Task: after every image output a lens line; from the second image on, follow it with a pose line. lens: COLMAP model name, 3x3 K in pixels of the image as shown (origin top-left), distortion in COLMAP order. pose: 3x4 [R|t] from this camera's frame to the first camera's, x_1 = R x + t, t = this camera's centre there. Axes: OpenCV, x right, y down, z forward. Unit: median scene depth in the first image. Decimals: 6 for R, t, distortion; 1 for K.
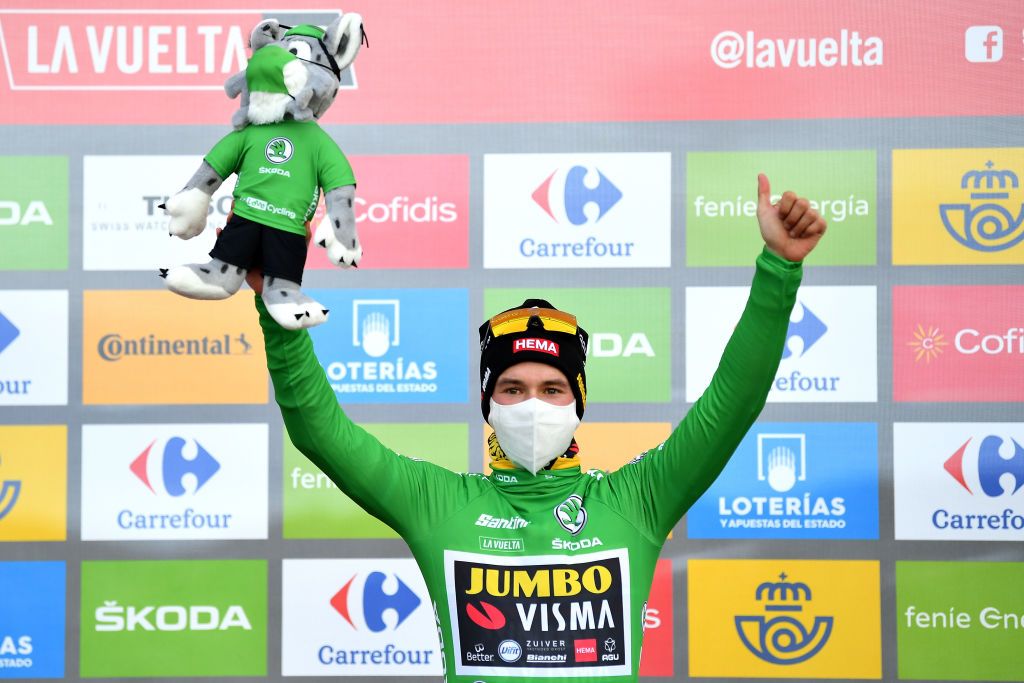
lens RADIAL K [[4609.0, 0, 511.4], [0, 4609.0, 341.0], [0, 0, 1]] dist [-0.144021, 0.000000]
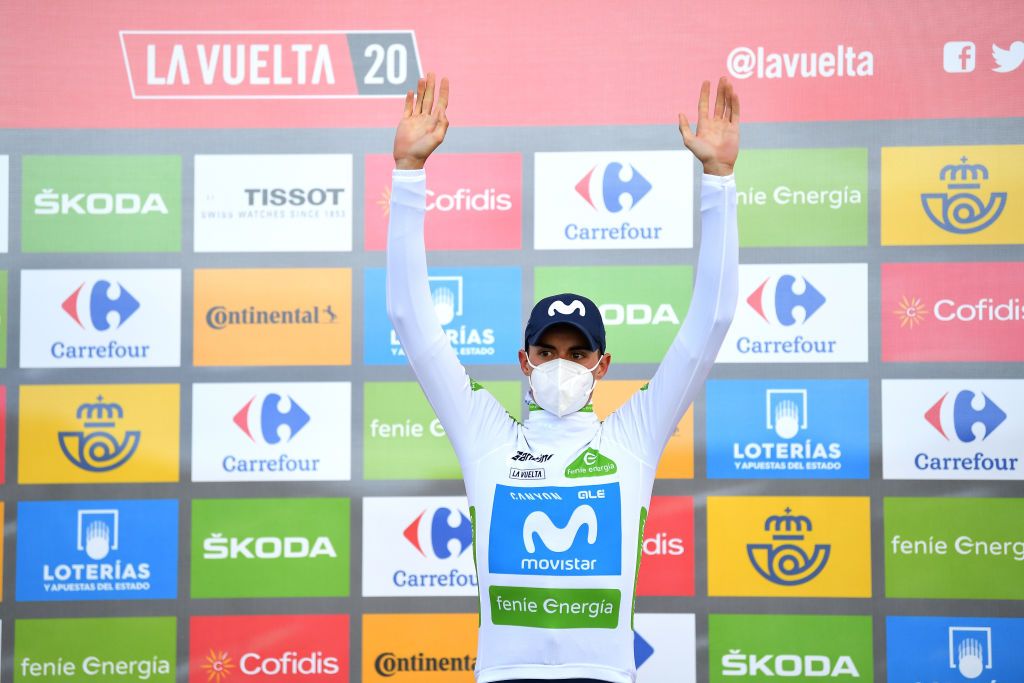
lens RADIAL K [[4635.8, 0, 512.6], [0, 4635.8, 341.9], [0, 0, 1]] dist [-0.047416, 0.000000]
pose [[0.999582, -0.000210, -0.028924, 0.022726], [-0.000163, 0.999917, -0.012894, 0.023071], [0.028924, 0.012894, 0.999498, -0.181511]]
